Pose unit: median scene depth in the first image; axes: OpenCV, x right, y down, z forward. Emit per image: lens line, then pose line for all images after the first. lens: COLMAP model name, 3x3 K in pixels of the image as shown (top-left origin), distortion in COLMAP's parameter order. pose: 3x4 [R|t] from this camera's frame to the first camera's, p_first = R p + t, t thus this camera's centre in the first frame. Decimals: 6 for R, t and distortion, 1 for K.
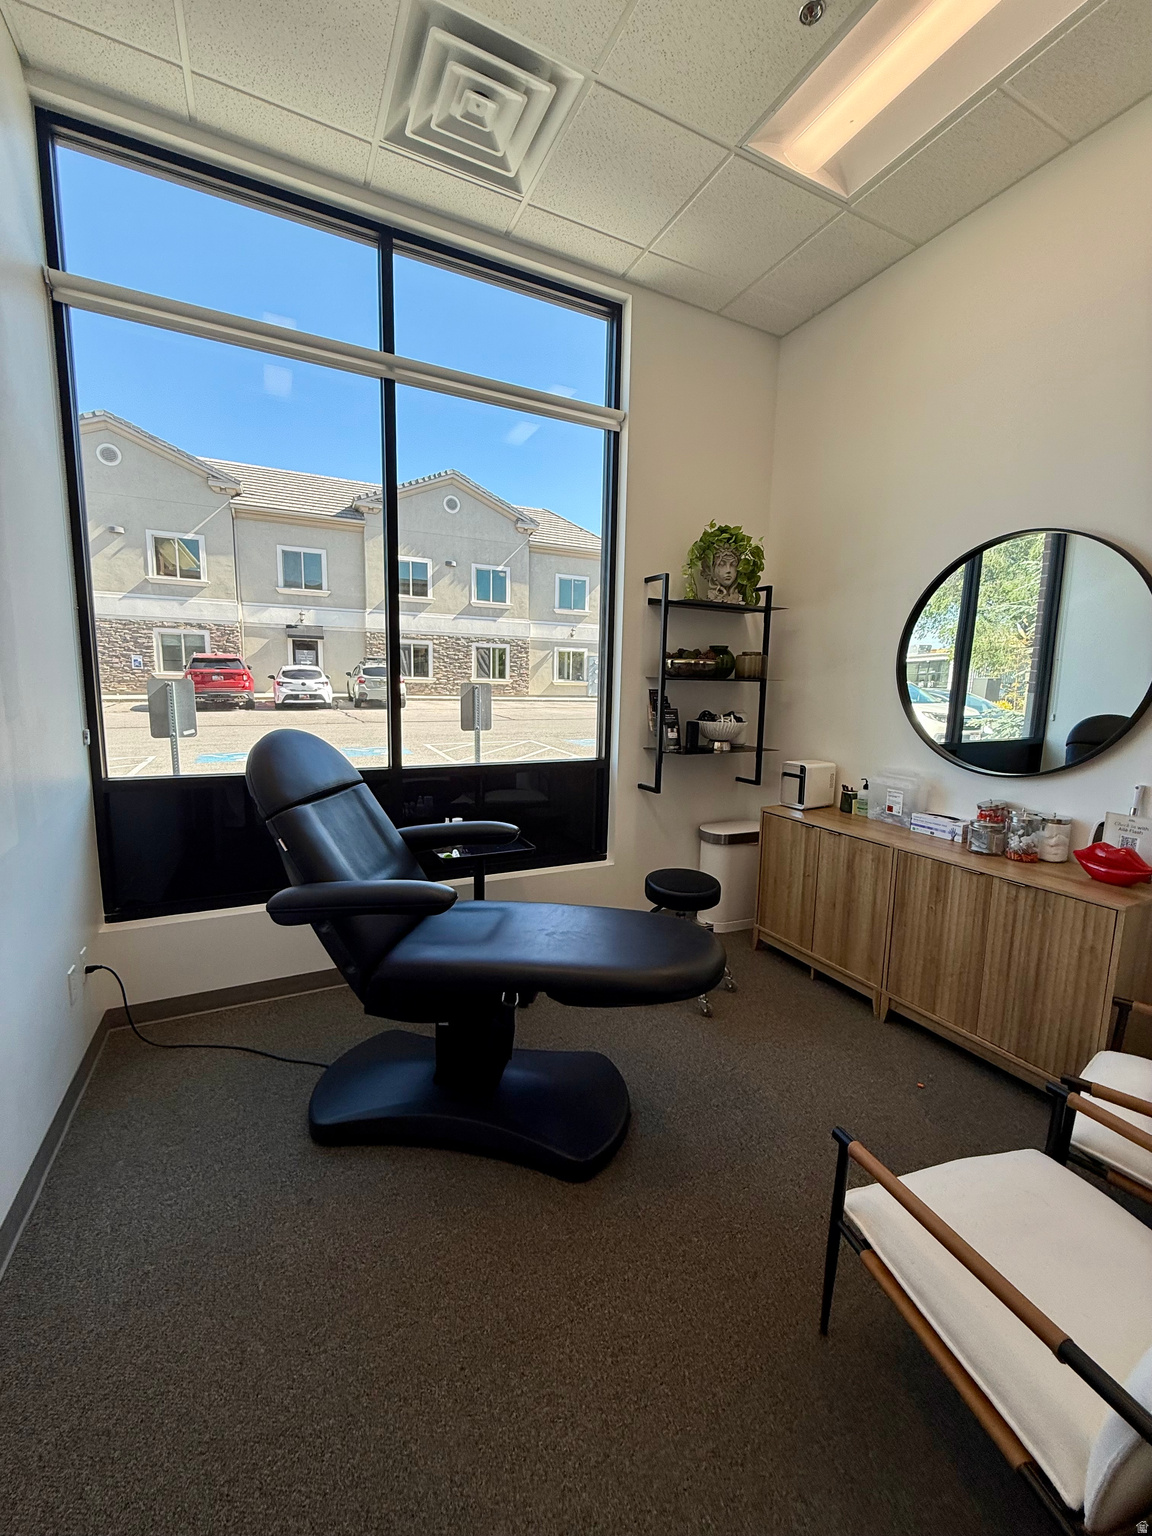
lens RADIAL K [[610.7, 0, 570.6], [0, 610.7, 758.9], [0, 0, 1]] dist [0.003314, -0.000160]
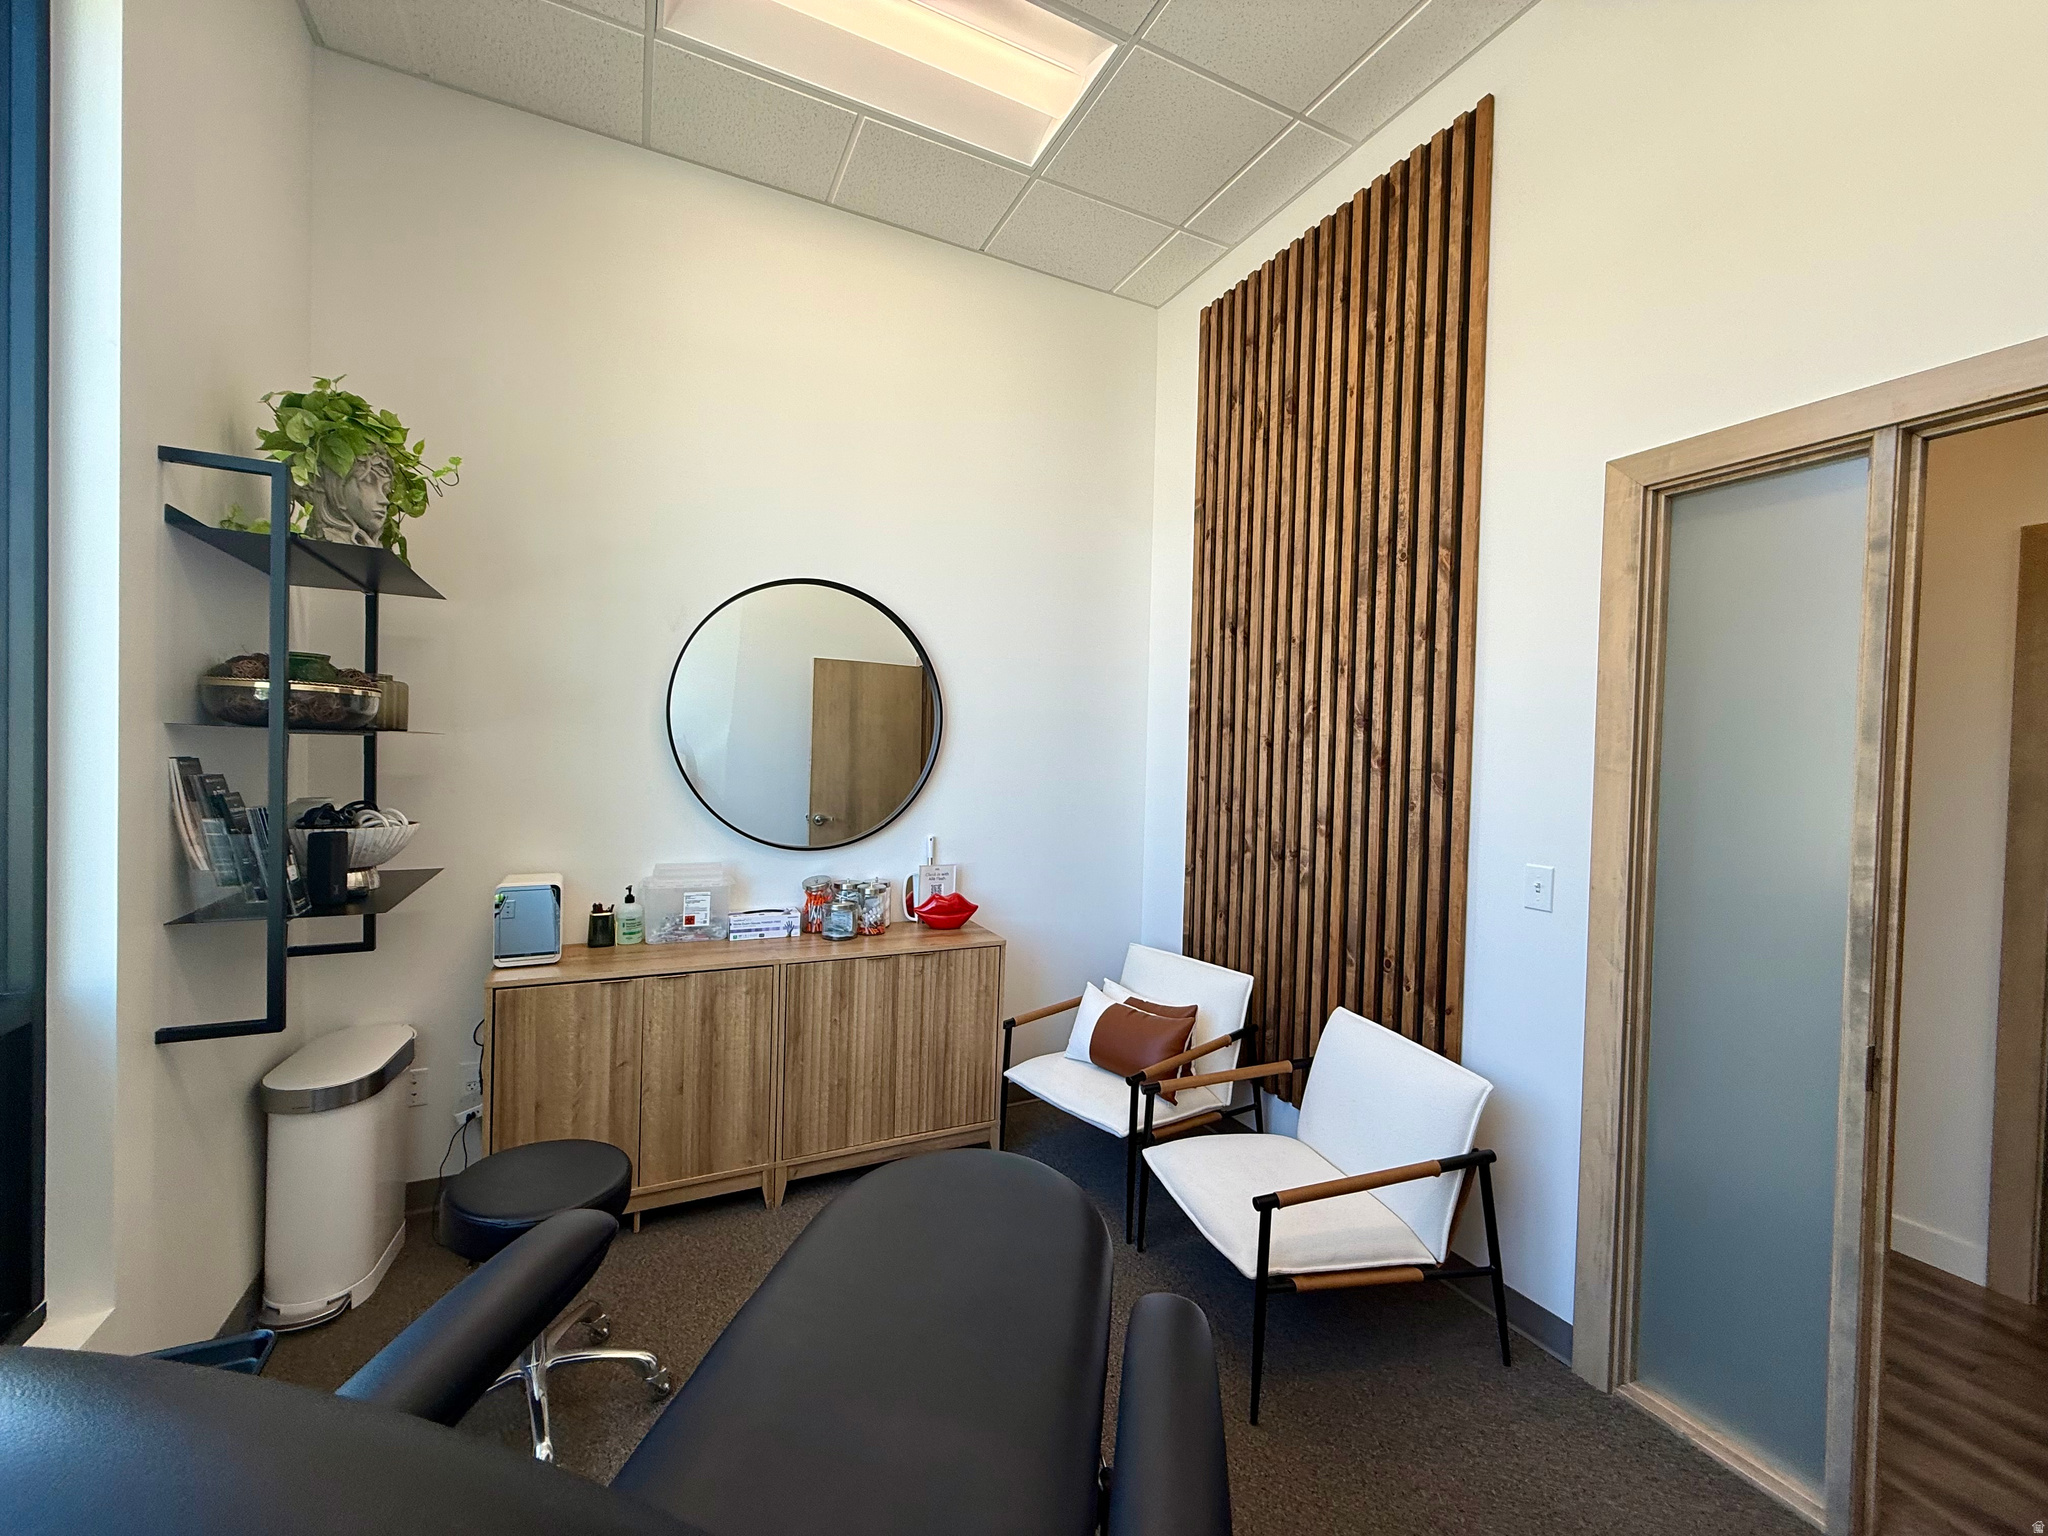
lens RADIAL K [[814.2, 0, 1027.0], [0, 814.2, 762.5], [0, 0, 1]] dist [0.003314, -0.000160]
pose [[0.007257, -0.031991, 0.999462, -0.442364], [0.100556, 0.994445, 0.031100, -0.097174], [-0.994905, 0.100276, 0.010434, 0.641299]]
